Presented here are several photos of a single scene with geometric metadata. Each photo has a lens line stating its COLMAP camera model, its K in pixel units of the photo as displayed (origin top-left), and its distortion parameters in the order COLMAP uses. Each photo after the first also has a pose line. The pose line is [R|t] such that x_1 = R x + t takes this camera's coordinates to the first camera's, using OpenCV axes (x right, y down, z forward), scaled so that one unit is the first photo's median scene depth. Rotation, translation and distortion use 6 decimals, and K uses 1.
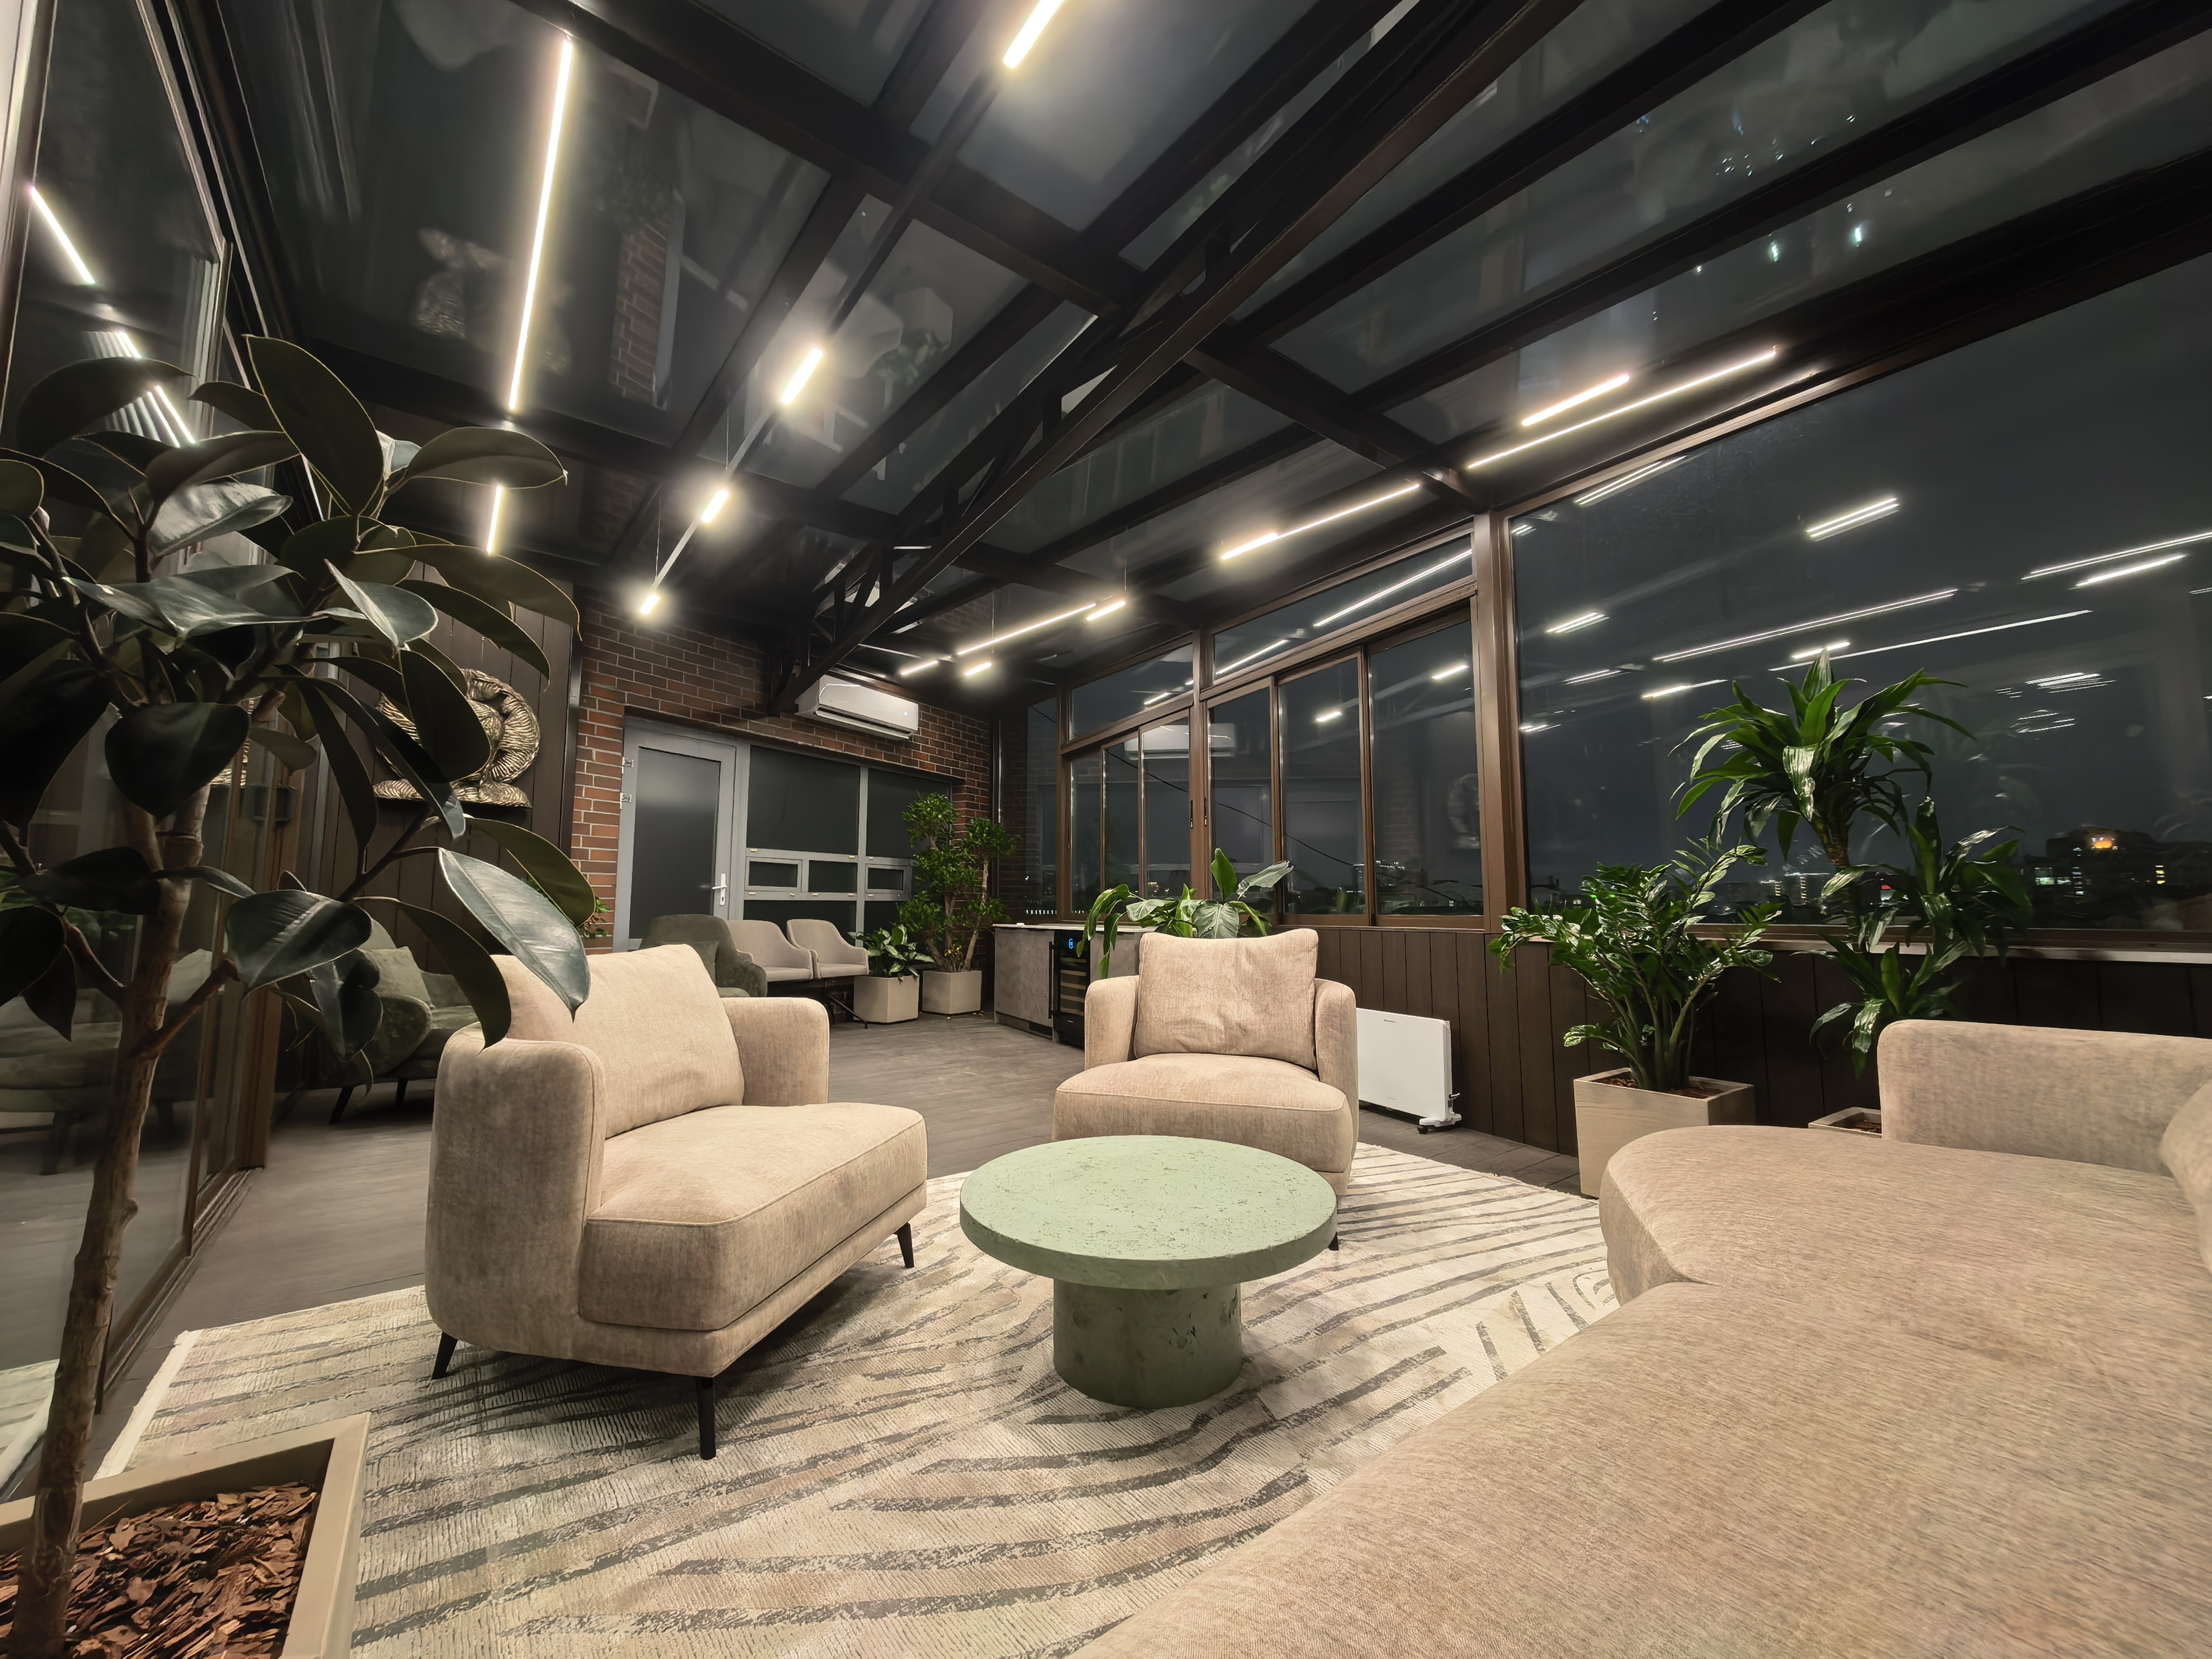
lens RADIAL K [[860.4, 0, 1120.1], [0, 860.4, 827.2], [0, 0, 1]] dist [0.000090, 0.000412]
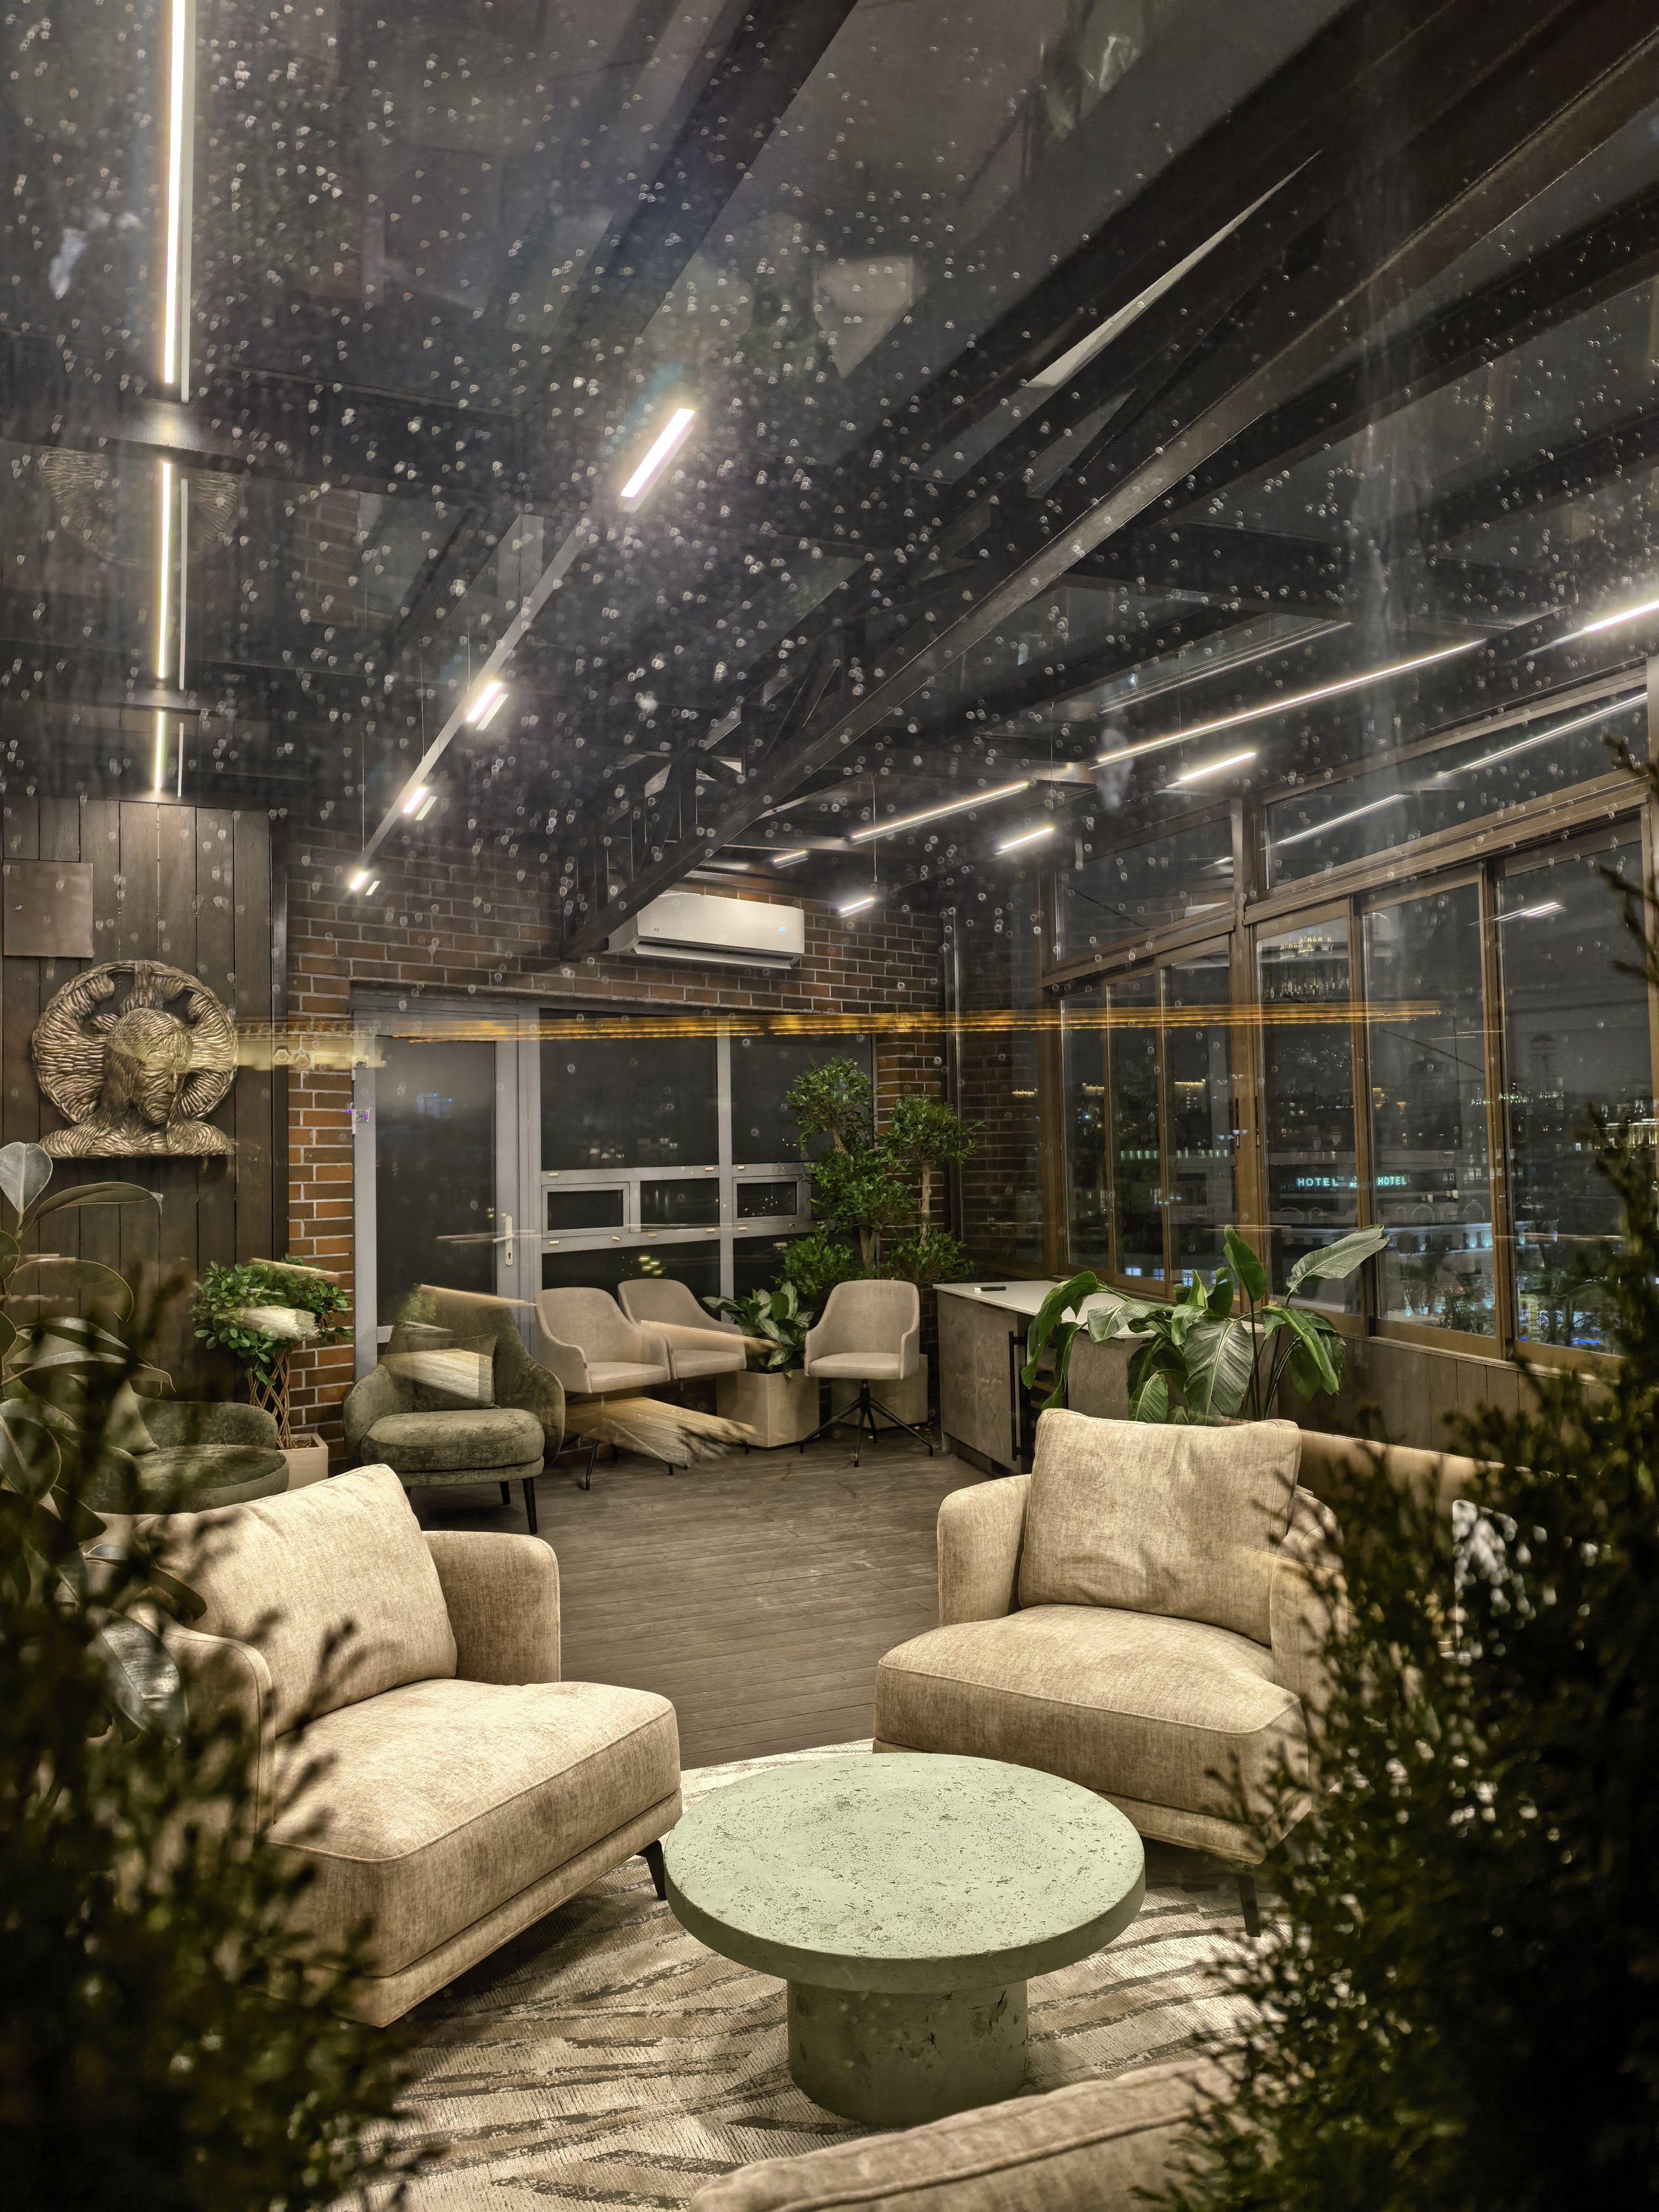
lens RADIAL K [[1618.2, 0, 824.4], [0, 1618.2, 1103.3], [0, 0, 1]] dist [0.038084, -0.029575]
pose [[0.963083, -0.029402, -0.267596, 0.360101], [0.044040, 0.997834, 0.048865, -0.309360], [0.265580, -0.058846, 0.962291, -0.375287]]
